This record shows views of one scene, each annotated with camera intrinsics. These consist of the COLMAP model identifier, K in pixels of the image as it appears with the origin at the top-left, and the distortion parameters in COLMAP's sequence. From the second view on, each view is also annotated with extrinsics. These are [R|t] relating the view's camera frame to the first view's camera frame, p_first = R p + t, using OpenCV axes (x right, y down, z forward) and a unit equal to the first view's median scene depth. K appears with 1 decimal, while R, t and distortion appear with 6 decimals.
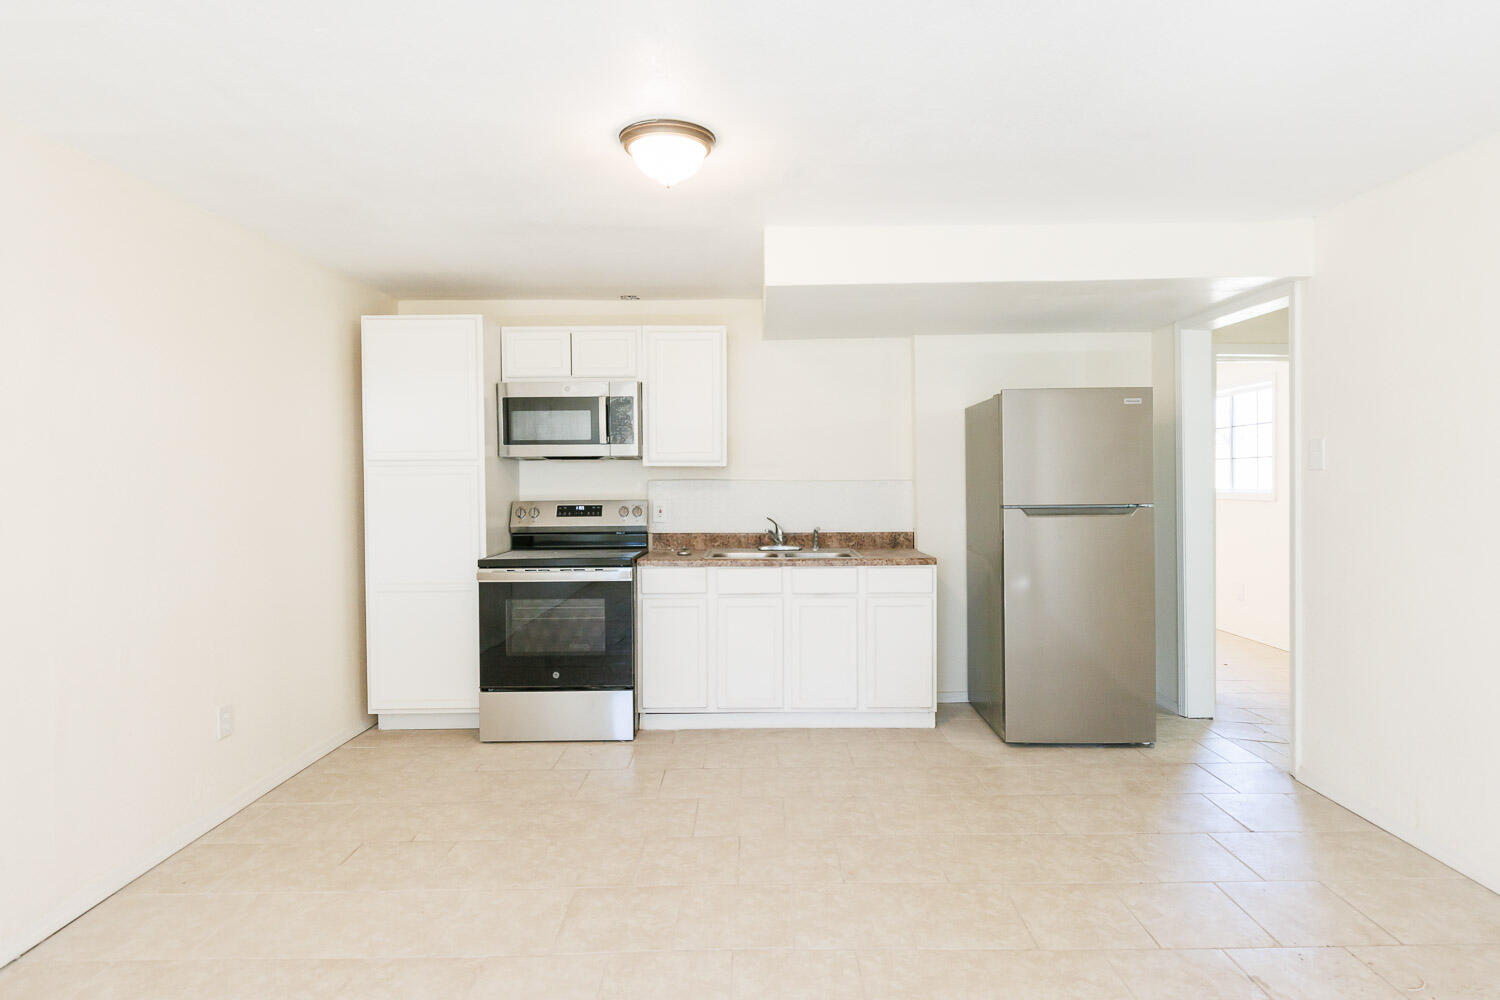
lens RADIAL K [[776.0, 0, 750.0], [0, 776.0, 500.0], [0, 0, 1]] dist [0.000564, 0.000006]
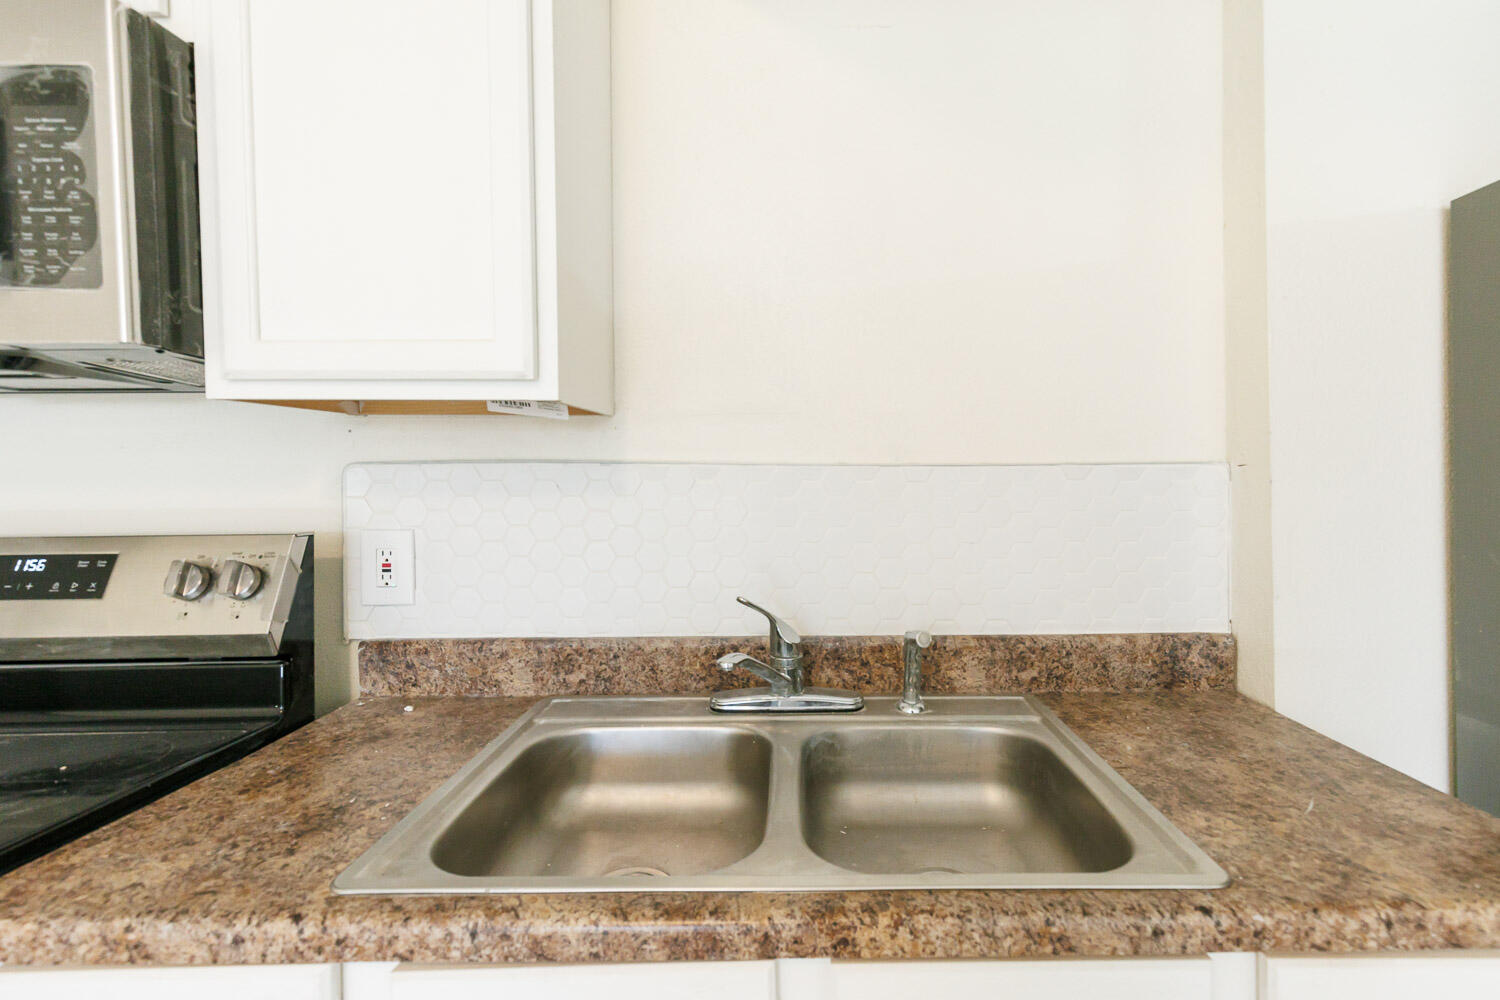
lens RADIAL K [[687.0, 0, 798.3], [0, 687.0, 484.6], [0, 0, 1]] dist [0.004858, -0.000047]
pose [[0.999906, -0.000611, 0.013686, 0.041504], [0.000802, 0.999903, -0.013940, -0.014375], [-0.013676, 0.013950, 0.999809, 0.787260]]
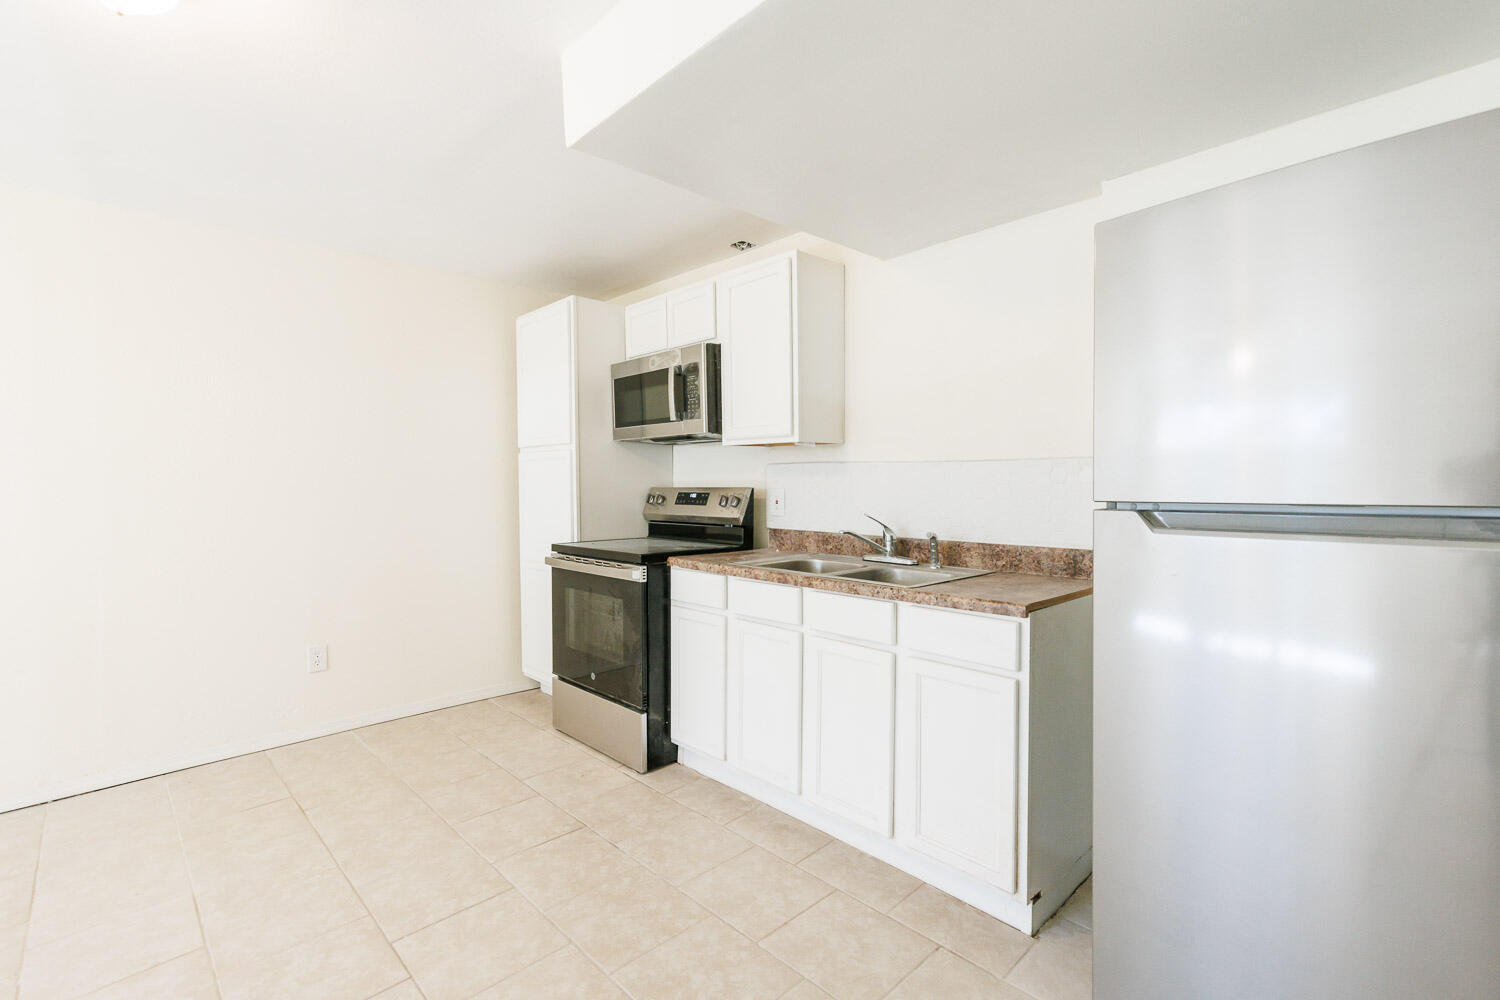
lens RADIAL K [[665.3, 0, 755.2], [0, 665.3, 502.9], [0, 0, 1]] dist [0.011962, -0.000045]
pose [[0.701730, 0.026649, -0.711944, 0.393352], [-0.021595, 0.999637, 0.016133, 0.004990], [0.712115, 0.004053, 0.702051, 0.528821]]
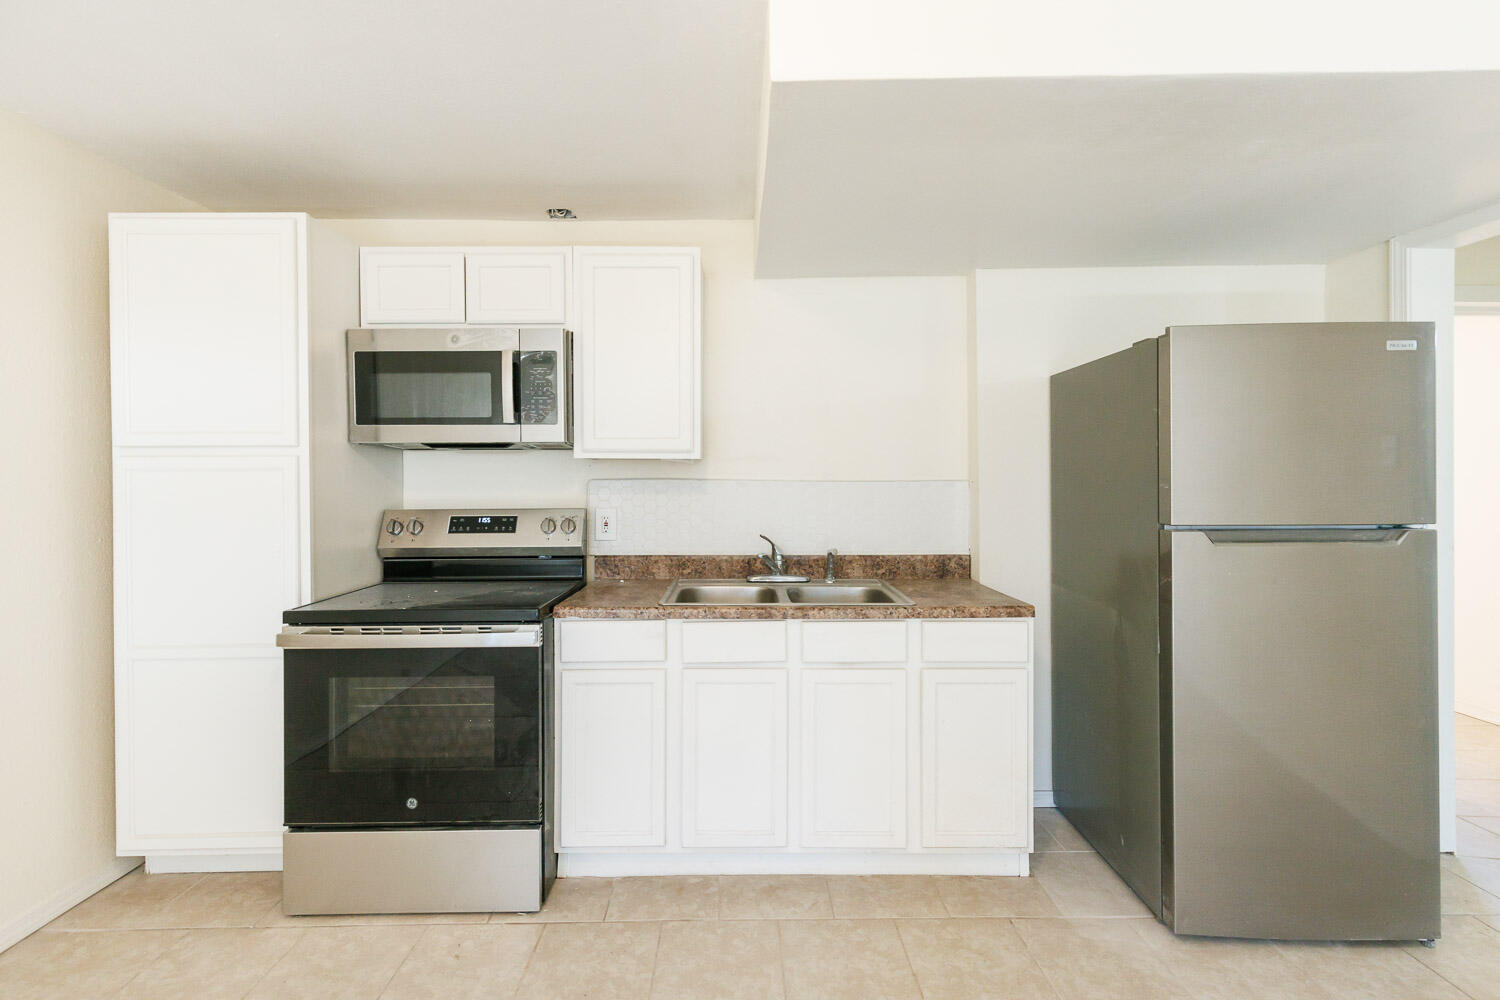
lens RADIAL K [[671.4, 0, 737.1], [0, 671.4, 481.0], [0, 0, 1]] dist [0.006937, -0.000358]
pose [[0.999983, 0.003012, 0.005063, -0.001254], [-0.002907, 0.999783, -0.020636, -0.012943], [-0.005124, 0.020621, 0.999774, 0.425780]]
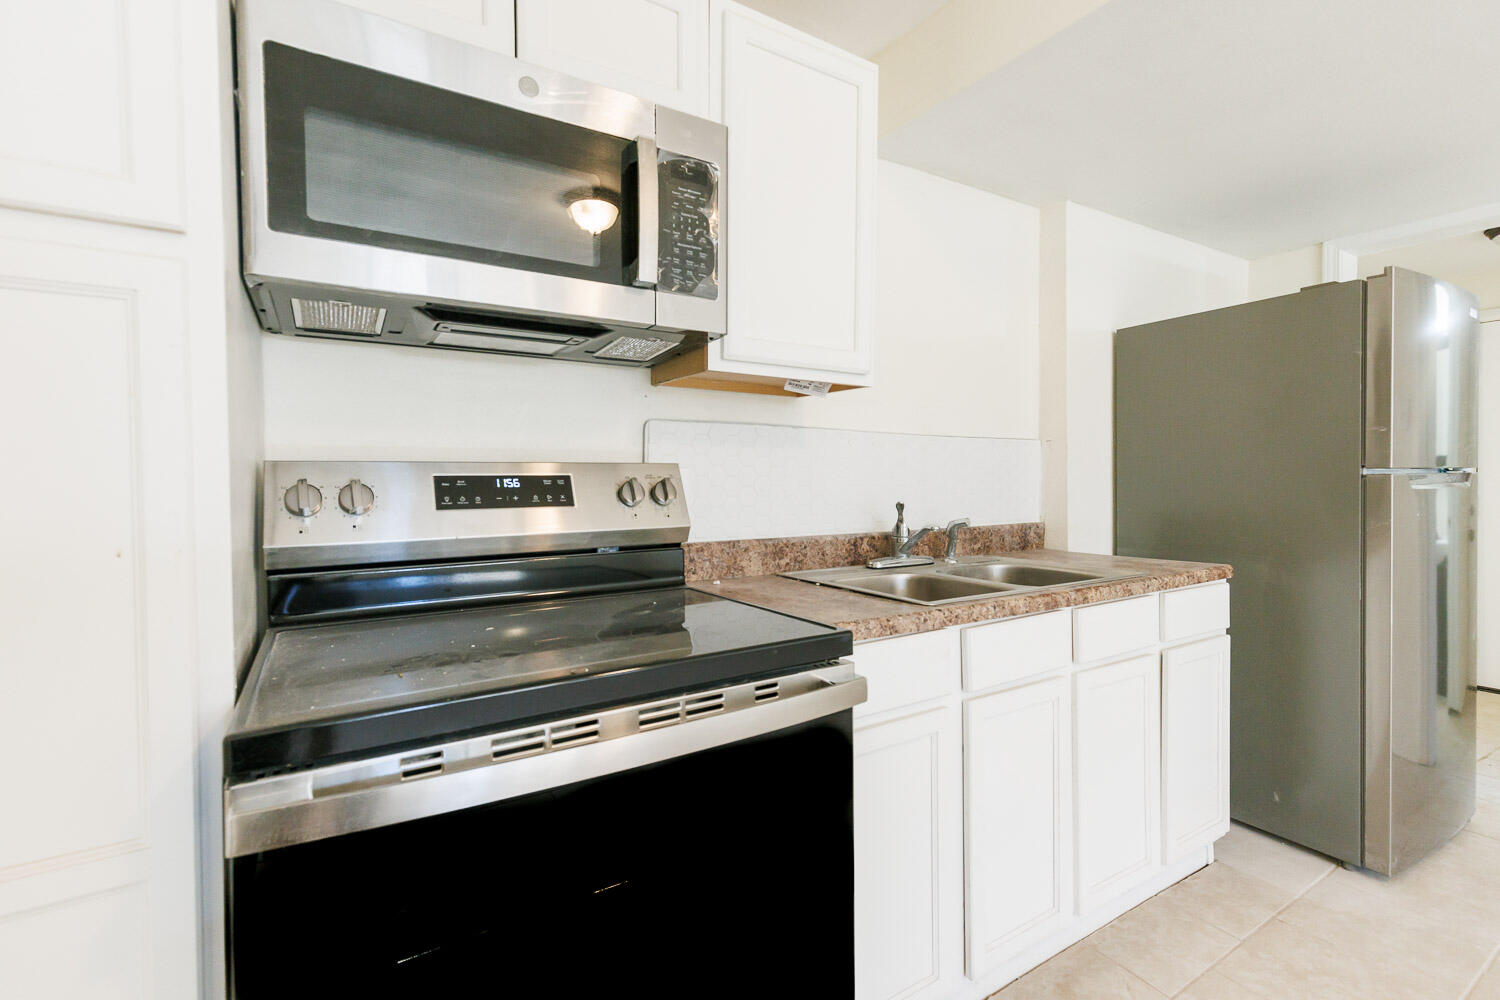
lens RADIAL K [[664.4, 0, 748.1], [0, 664.4, 494.8], [0, 0, 1]] dist [0.008185, -0.000463]
pose [[0.849123, -0.009982, 0.528101, -0.294567], [0.014829, 0.999878, -0.004945, 0.019108], [-0.527987, 0.012030, 0.849167, 0.716258]]
